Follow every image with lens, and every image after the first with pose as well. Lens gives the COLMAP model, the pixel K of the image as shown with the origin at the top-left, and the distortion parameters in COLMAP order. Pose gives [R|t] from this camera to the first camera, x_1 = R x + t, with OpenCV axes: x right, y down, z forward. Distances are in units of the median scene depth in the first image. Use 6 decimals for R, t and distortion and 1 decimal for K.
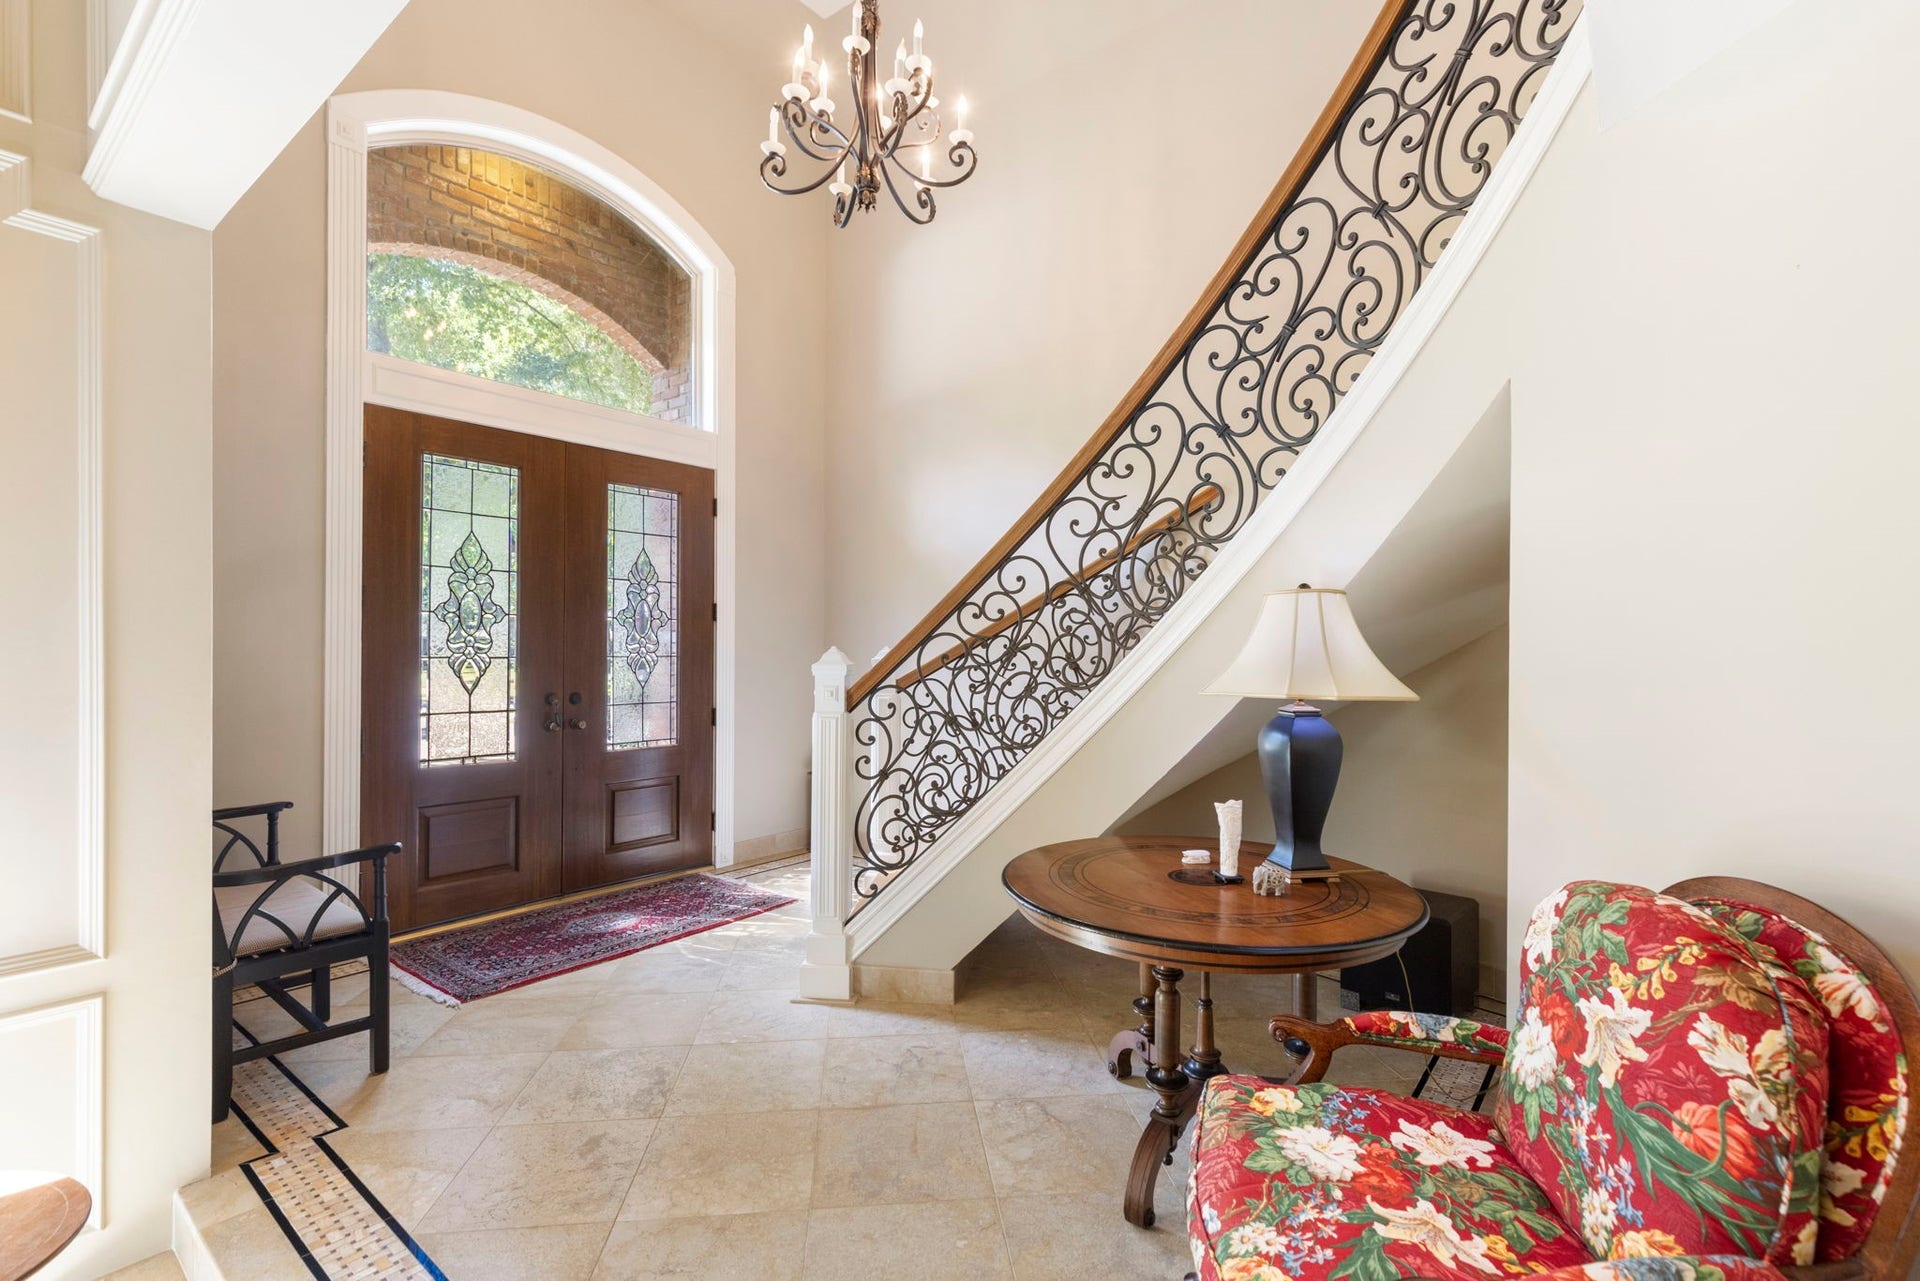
lens RADIAL K [[878.1, 0, 956.4], [0, 878.1, 645.4], [0, 0, 1]] dist [0.014146, -0.000827]
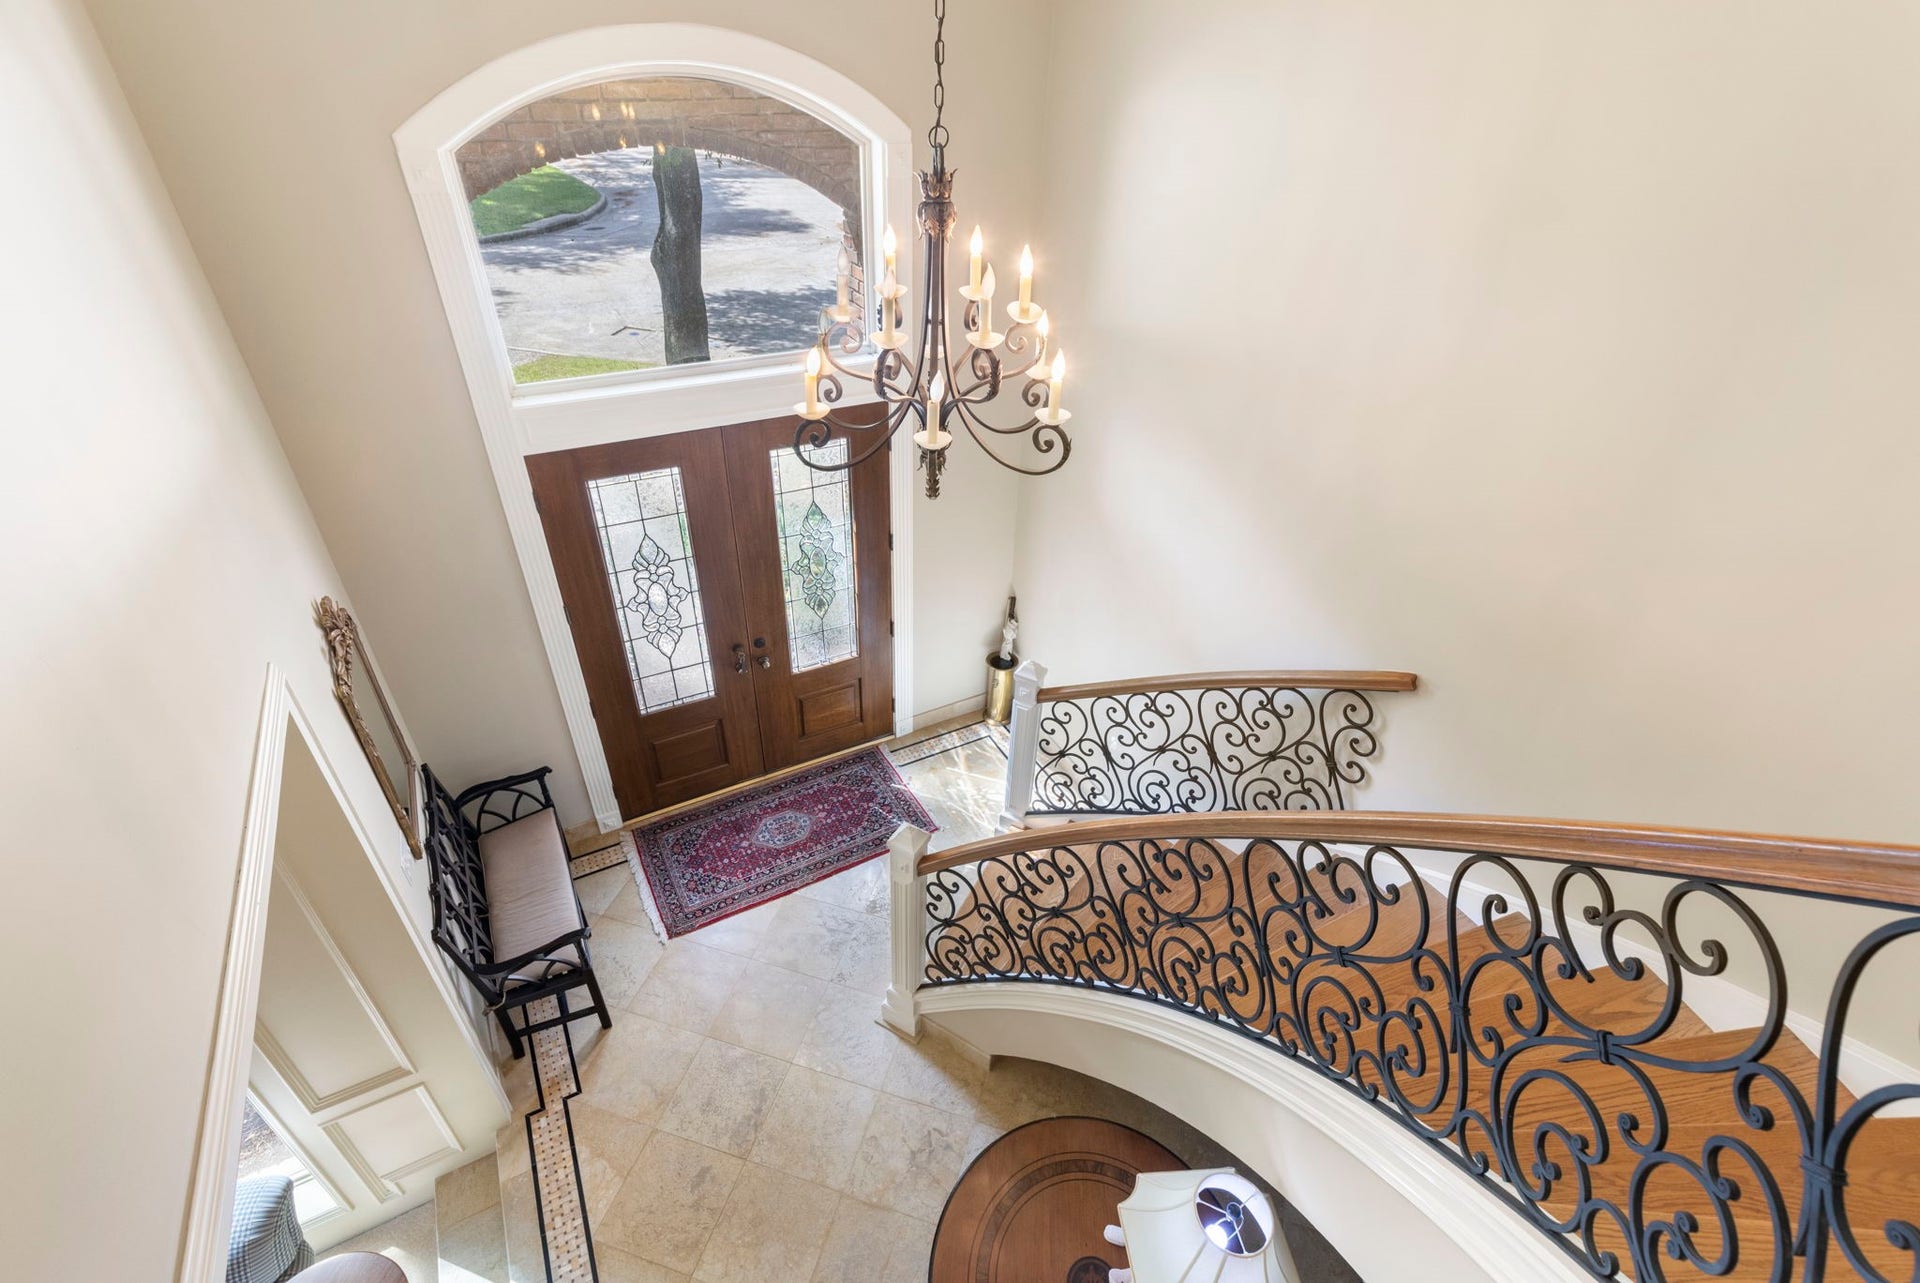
lens RADIAL K [[878.1, 0, 957.6], [0, 878.1, 644.4], [0, 0, 1]] dist [0.014146, -0.000827]
pose [[0.924467, 0.237840, -0.297982, 0.148748], [-0.024252, 0.816668, 0.576599, -0.658161], [0.380490, -0.525820, 0.760750, 0.274365]]
